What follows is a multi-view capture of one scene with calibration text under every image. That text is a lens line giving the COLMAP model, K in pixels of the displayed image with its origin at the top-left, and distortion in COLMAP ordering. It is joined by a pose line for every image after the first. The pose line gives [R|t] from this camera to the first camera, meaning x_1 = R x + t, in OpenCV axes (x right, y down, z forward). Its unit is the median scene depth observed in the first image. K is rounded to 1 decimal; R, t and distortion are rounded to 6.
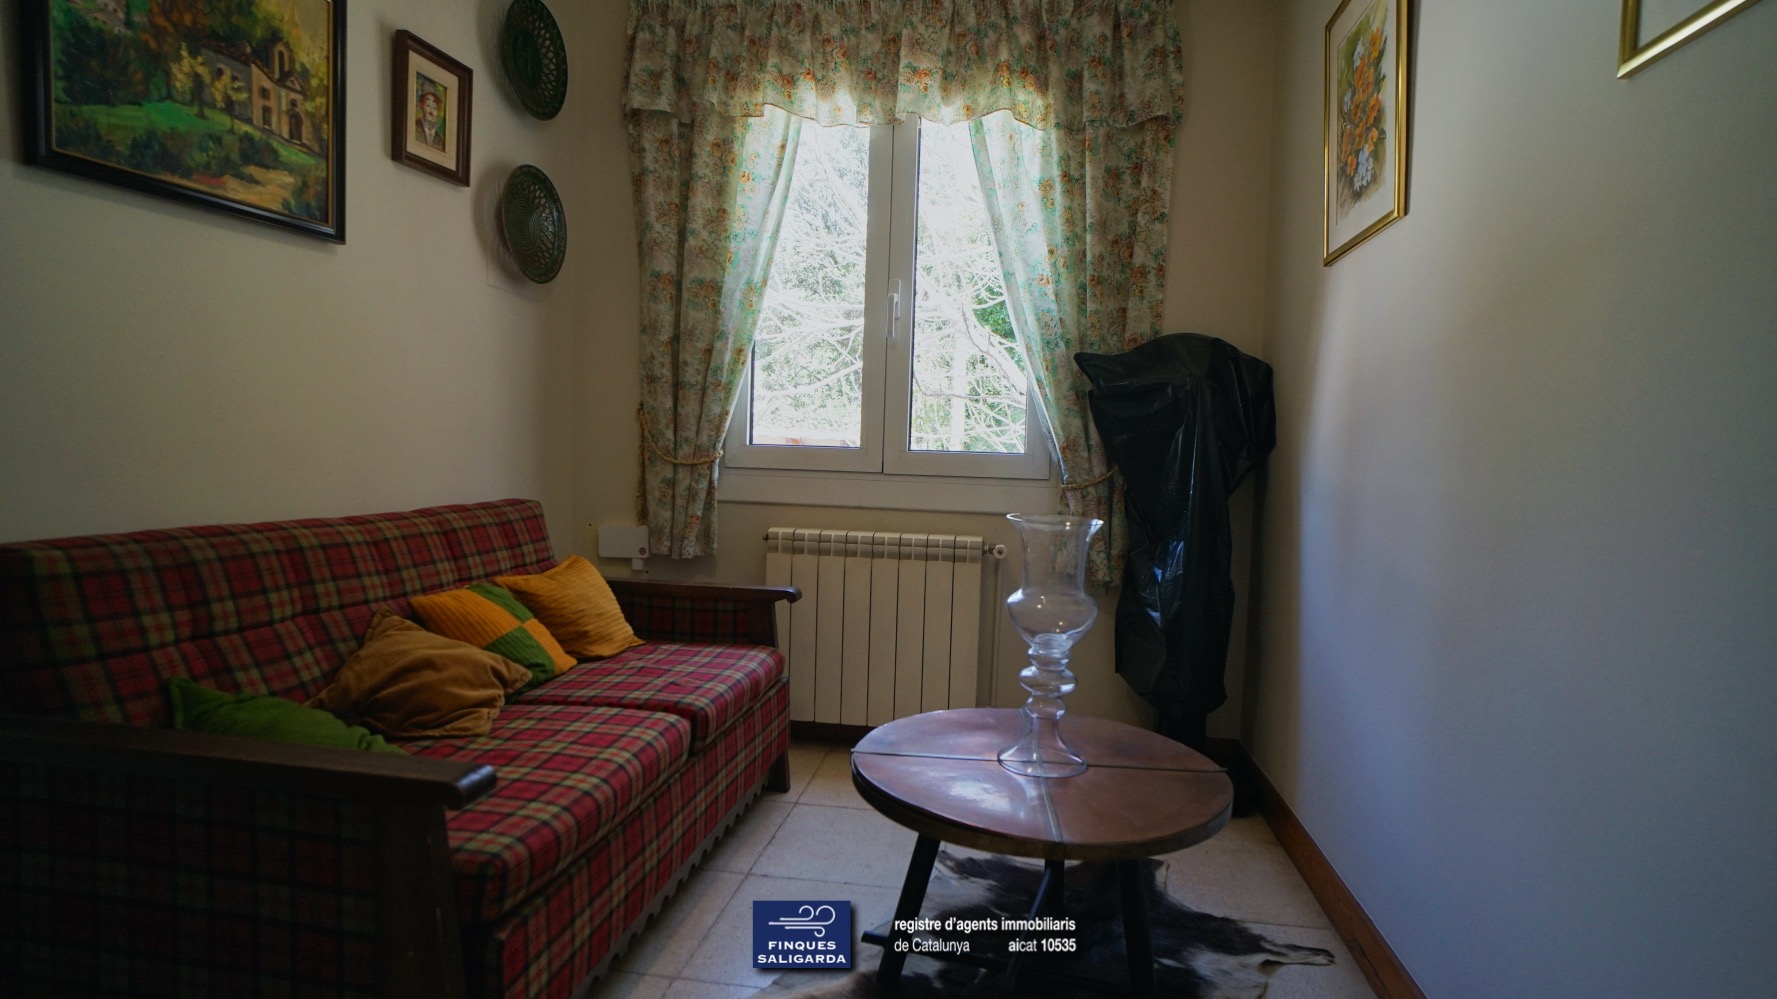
lens RADIAL K [[923.0, 0, 894.8], [0, 923.0, 496.6], [0, 0, 1]] dist [-0.040553, 0.014901]
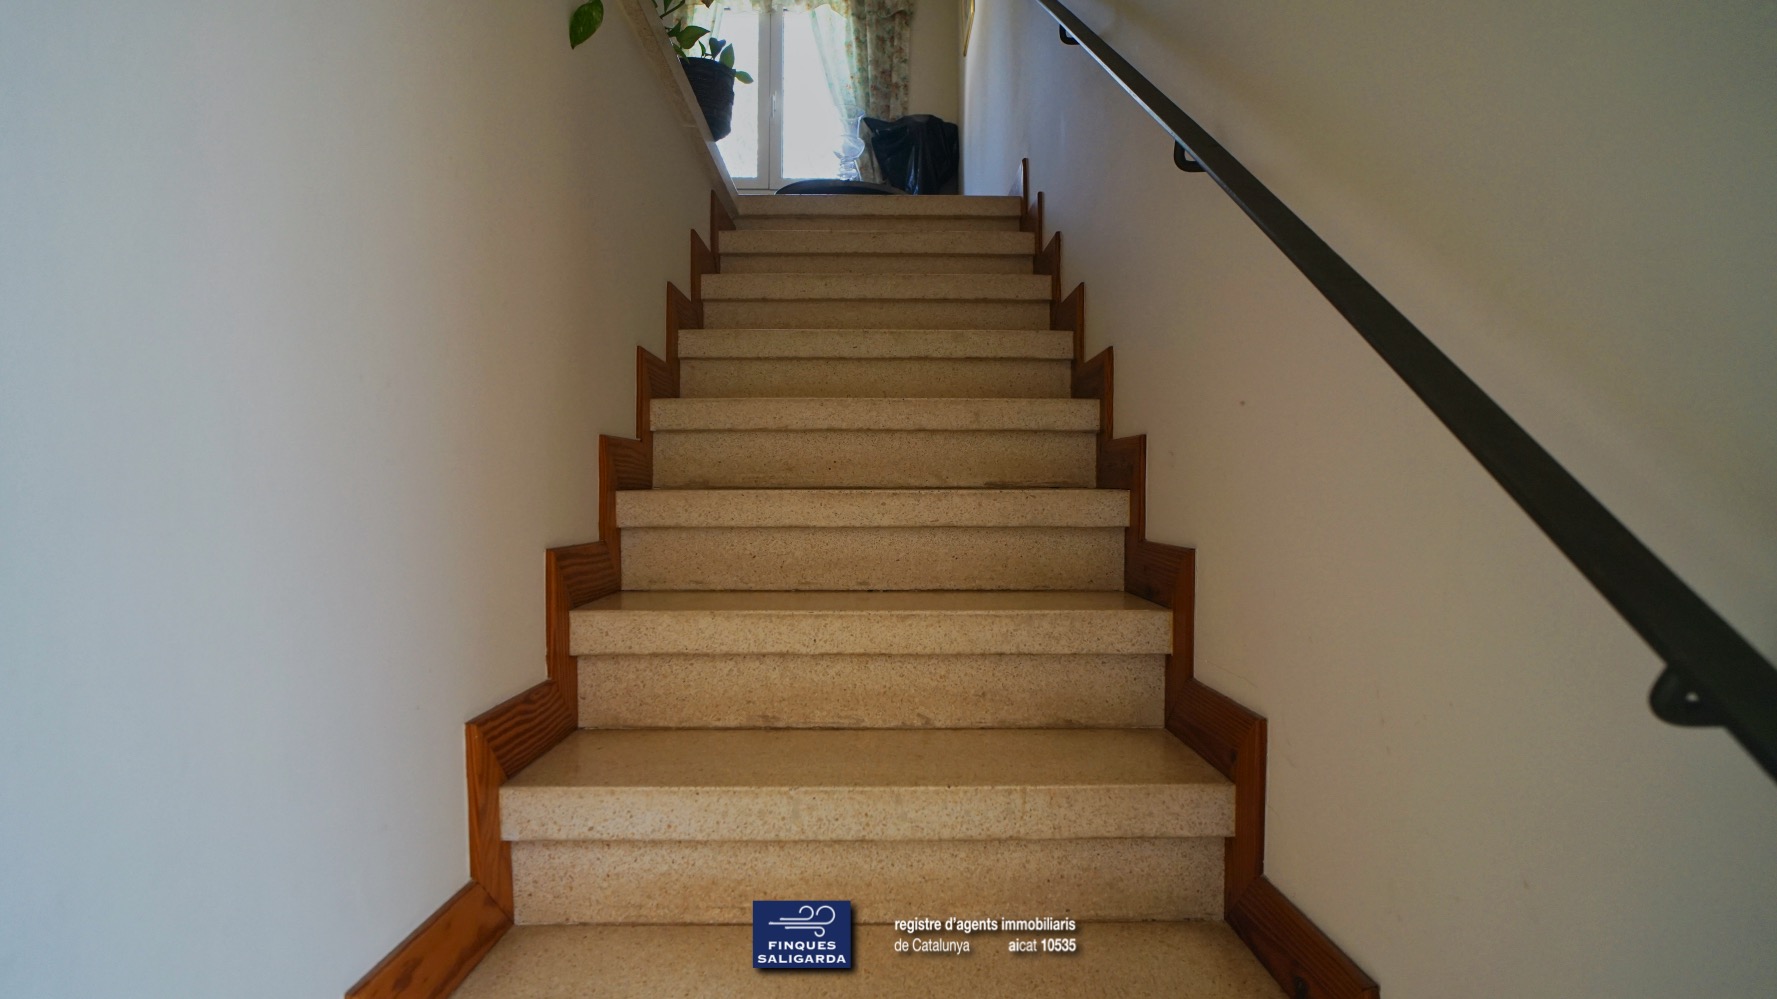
lens RADIAL K [[923.0, 0, 885.0], [0, 923.0, 500.7], [0, 0, 1]] dist [-0.040553, 0.014901]
pose [[0.986866, -0.026362, 0.159378, -0.101629], [0.036584, 0.997433, -0.061548, 0.789711], [-0.157346, 0.066570, 0.985297, -0.925006]]
